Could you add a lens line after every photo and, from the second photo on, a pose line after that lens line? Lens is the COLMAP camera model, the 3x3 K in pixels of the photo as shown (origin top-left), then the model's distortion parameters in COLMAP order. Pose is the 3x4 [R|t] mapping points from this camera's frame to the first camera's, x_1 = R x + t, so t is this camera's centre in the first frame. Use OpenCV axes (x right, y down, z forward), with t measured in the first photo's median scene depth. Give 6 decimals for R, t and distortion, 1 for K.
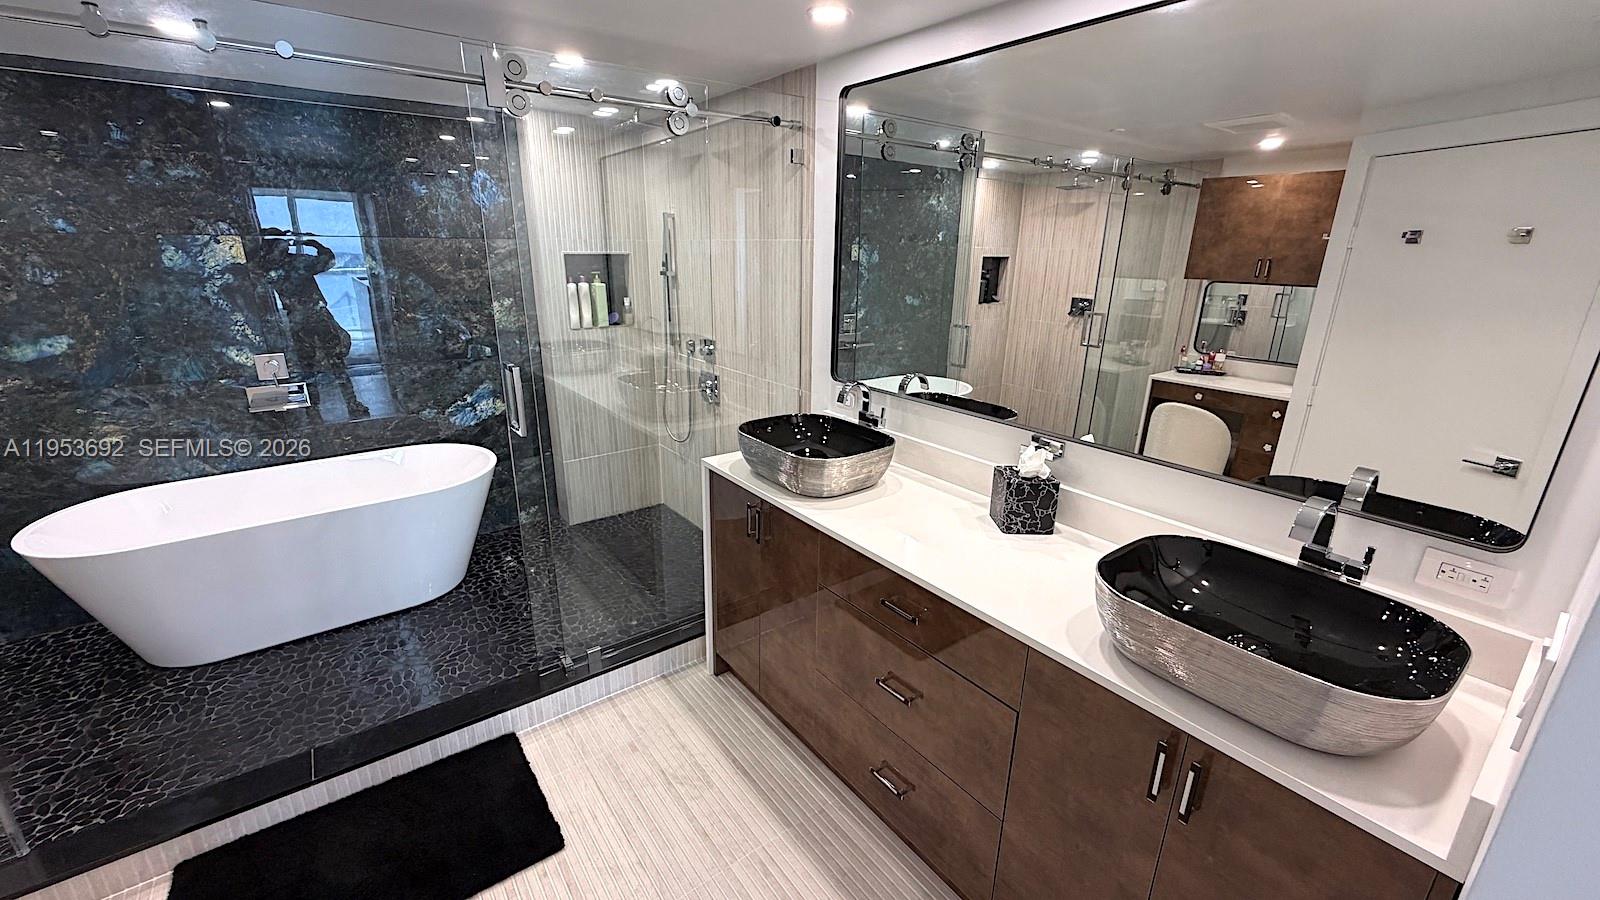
lens RADIAL K [[636.8, 0, 797.3], [0, 636.8, 446.4], [0, 0, 1]] dist [-0.000398, 0.000302]
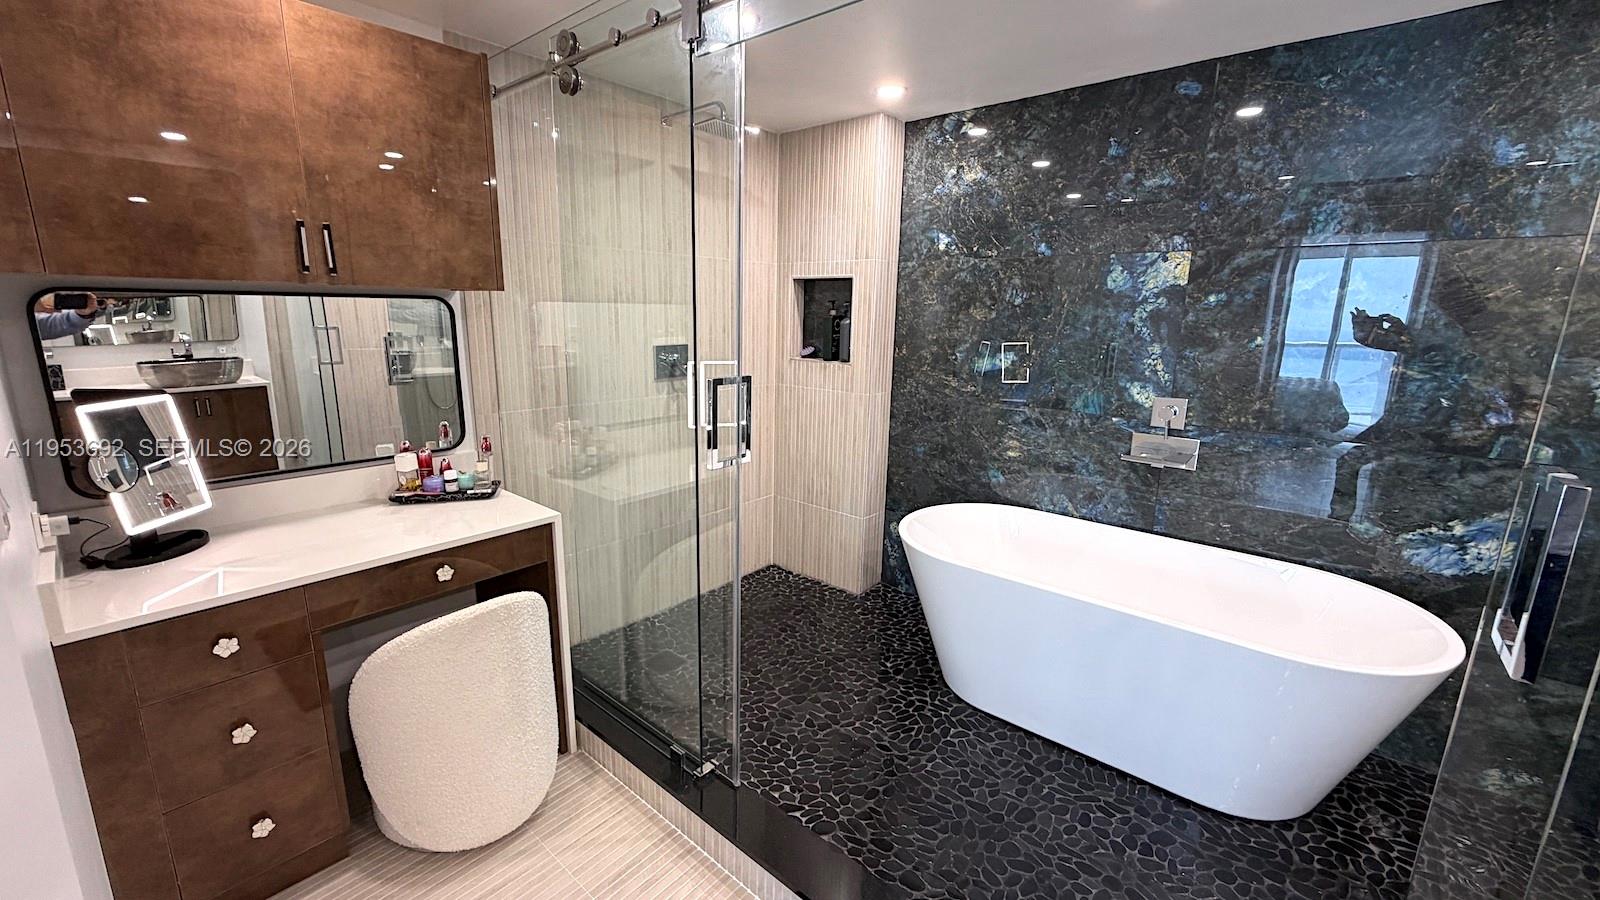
lens RADIAL K [[636.8, 0, 797.4], [0, 636.8, 447.2], [0, 0, 1]] dist [-0.000398, 0.000302]
pose [[0.214430, 0.196576, -0.956754, -0.158192], [-0.310451, 0.942459, 0.124060, -0.040467], [0.926088, 0.270423, 0.263118, 0.385836]]
